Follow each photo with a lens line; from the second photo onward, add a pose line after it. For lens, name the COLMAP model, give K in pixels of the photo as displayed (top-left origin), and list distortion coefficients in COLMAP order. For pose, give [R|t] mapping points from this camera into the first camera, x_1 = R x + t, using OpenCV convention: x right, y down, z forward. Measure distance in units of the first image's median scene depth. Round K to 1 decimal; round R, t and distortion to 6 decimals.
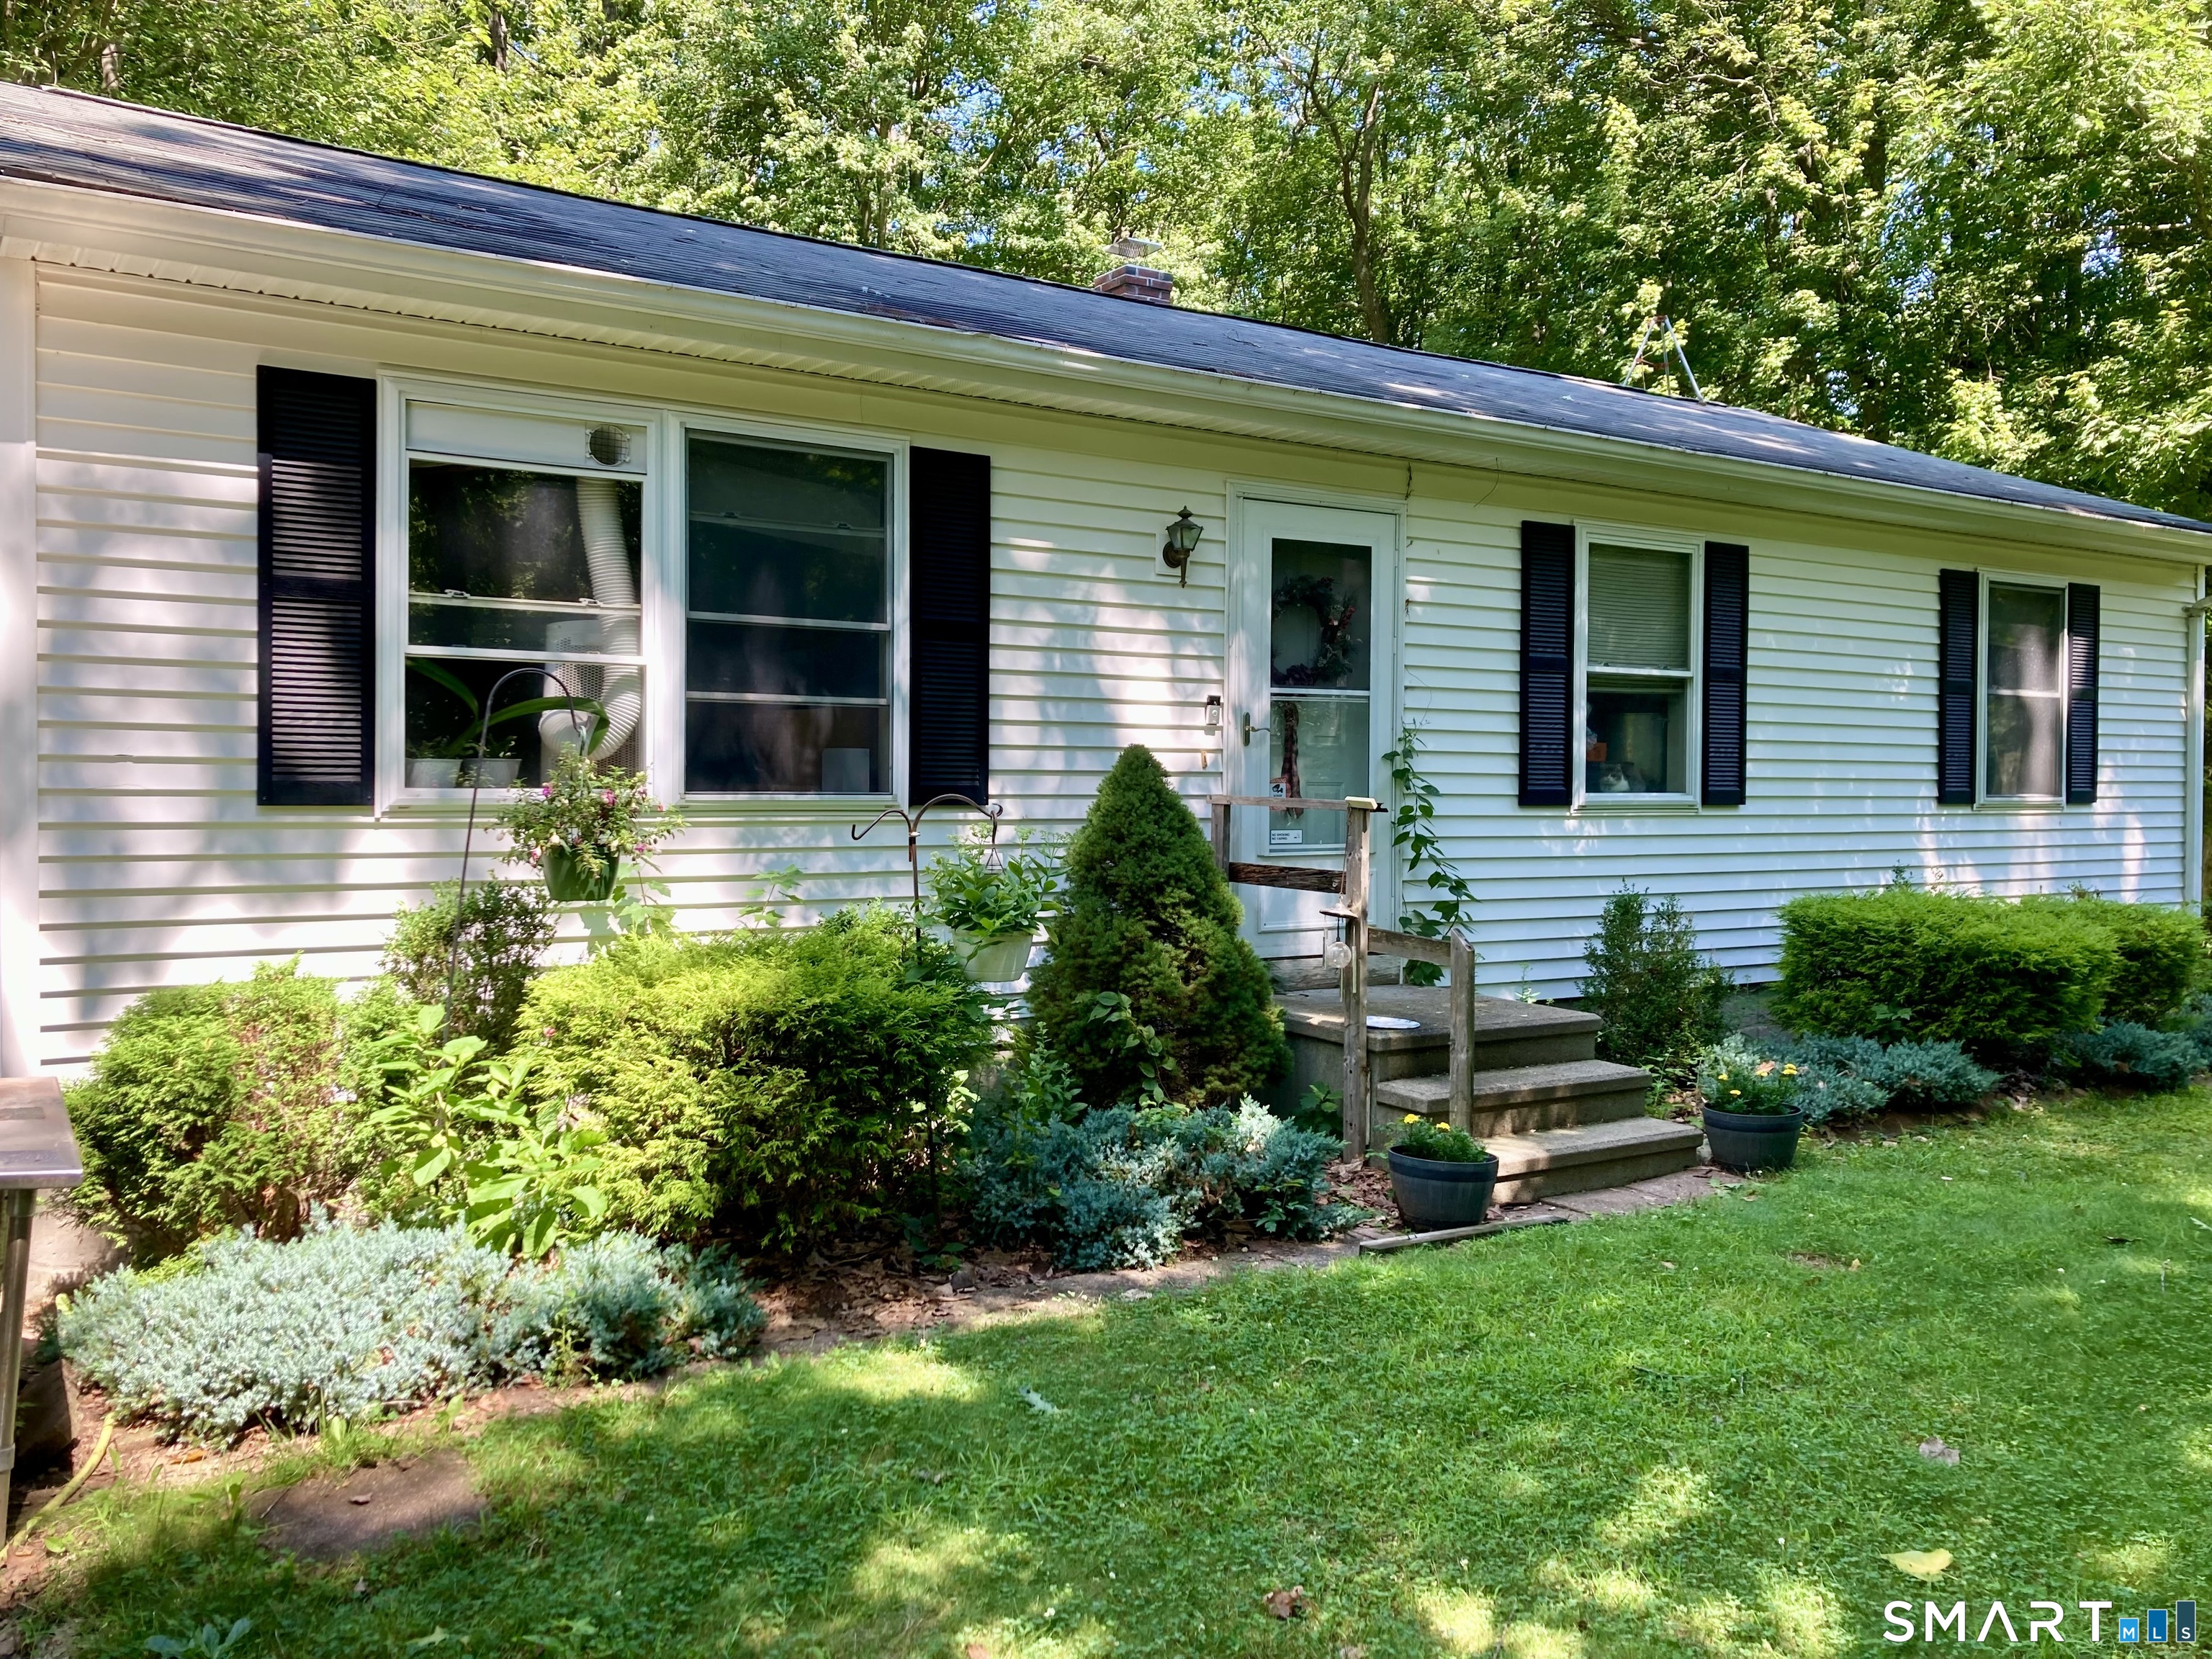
lens RADIAL K [[1807.4, 0, 1102.3], [0, 1807.4, 820.0], [0, 0, 1]] dist [0.061471, -0.040553]
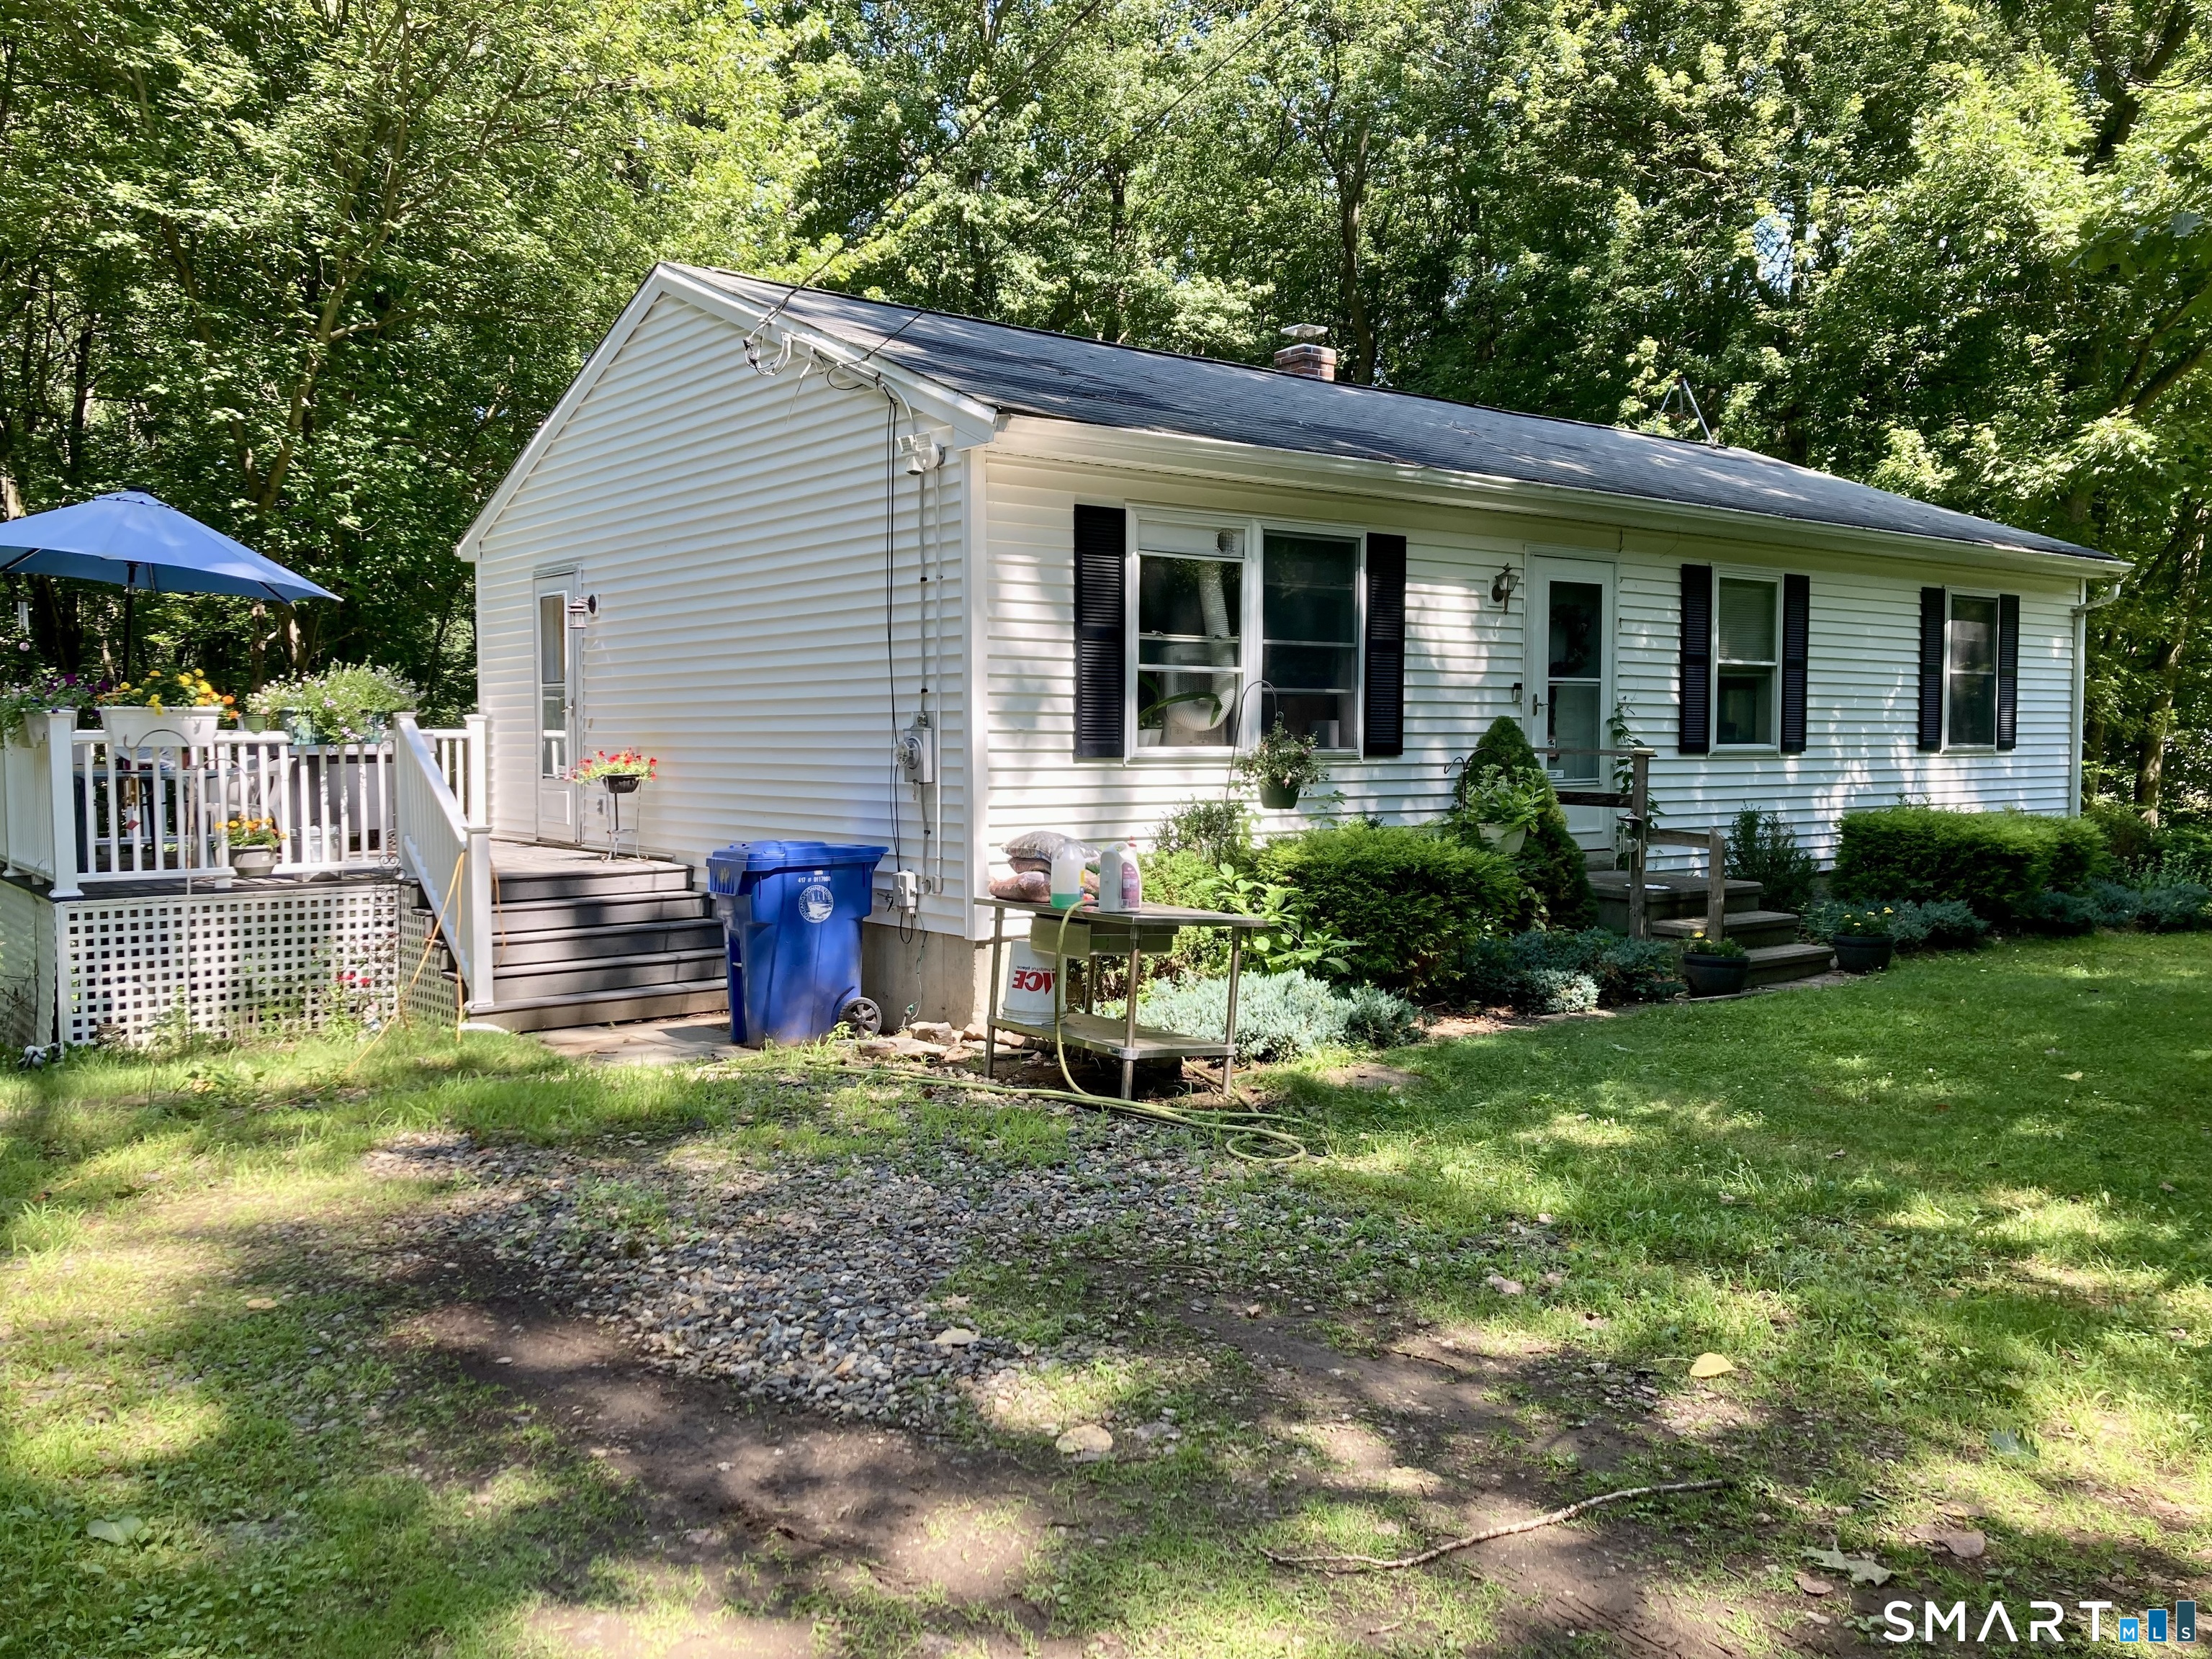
lens RADIAL K [[1807.4, 0, 1094.5], [0, 1807.4, 845.9], [0, 0, 1]] dist [0.061471, -0.040553]
pose [[0.996187, -0.011060, 0.086543, -0.379422], [0.007598, 0.999162, 0.040224, 0.004413], [-0.086915, -0.039413, 0.995436, -0.460688]]
